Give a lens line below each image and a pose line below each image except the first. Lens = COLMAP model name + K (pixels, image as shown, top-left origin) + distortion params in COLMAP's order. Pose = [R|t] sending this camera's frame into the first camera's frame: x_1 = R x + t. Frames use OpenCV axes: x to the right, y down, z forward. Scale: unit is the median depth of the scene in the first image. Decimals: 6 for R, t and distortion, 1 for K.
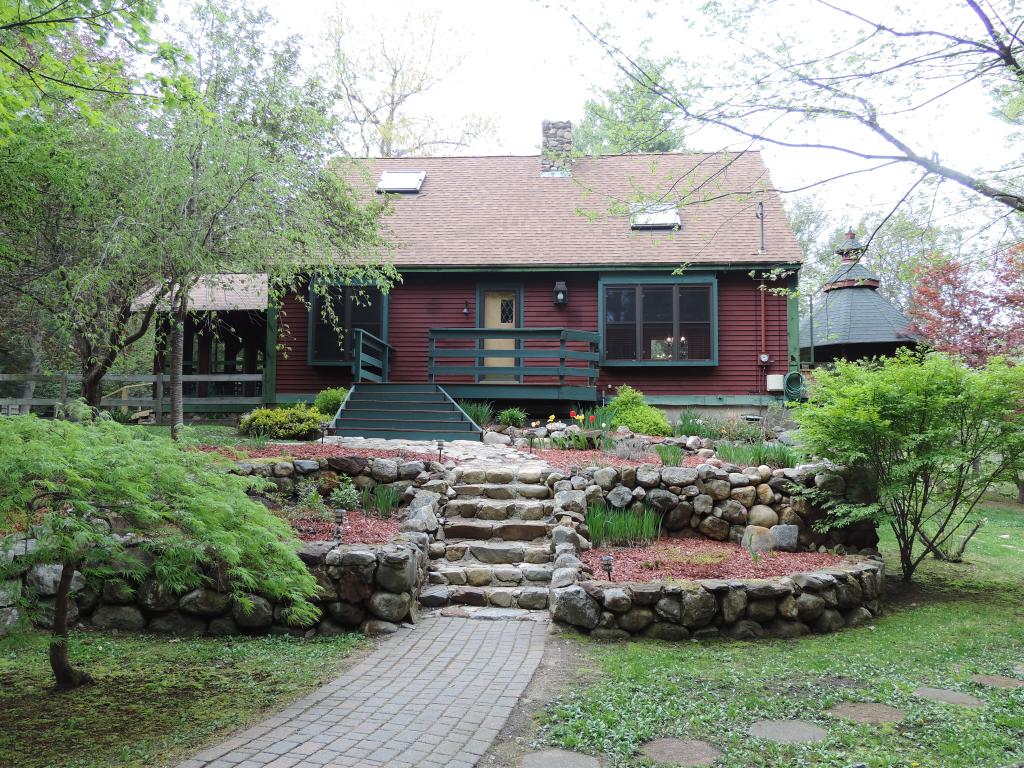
lens RADIAL K [[895.0, 0, 517.2], [0, 895.0, 388.7], [0, 0, 1]] dist [0.065029, 0.001534]
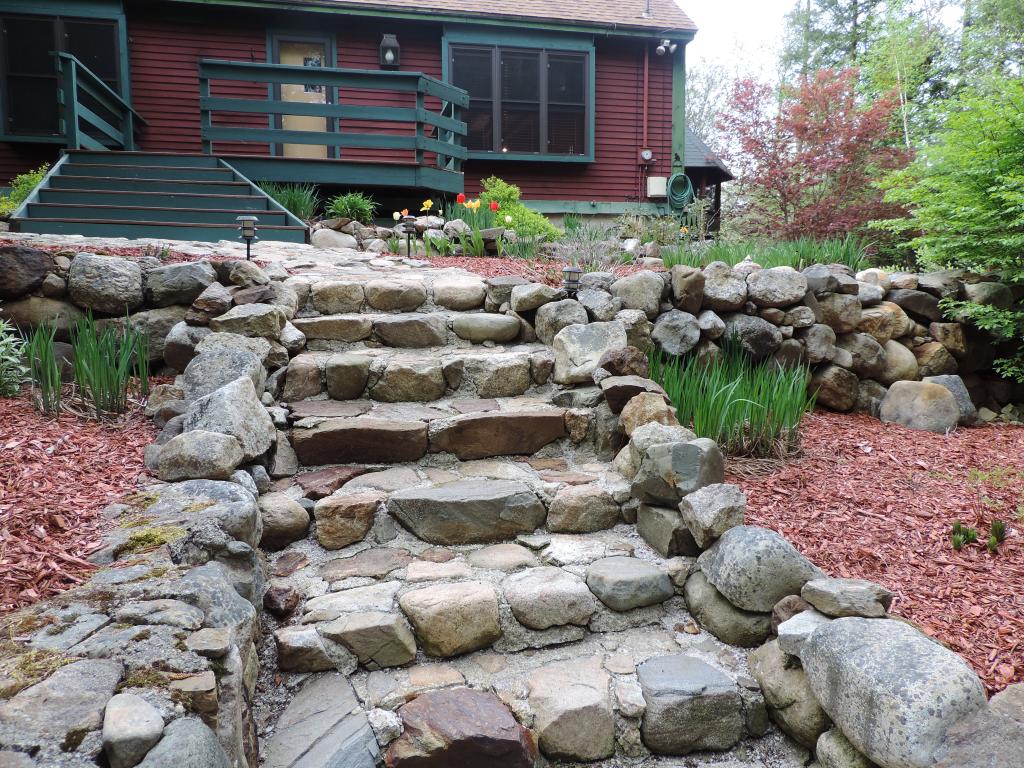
lens RADIAL K [[730.1, 0, 505.3], [0, 730.1, 383.5], [0, 0, 1]] dist [-0.030696, 0.010015]
pose [[0.956178, -0.049350, 0.288596, -0.076873], [-0.007208, 0.981425, 0.191709, 0.073762], [-0.292697, -0.185388, 0.938062, 0.661666]]
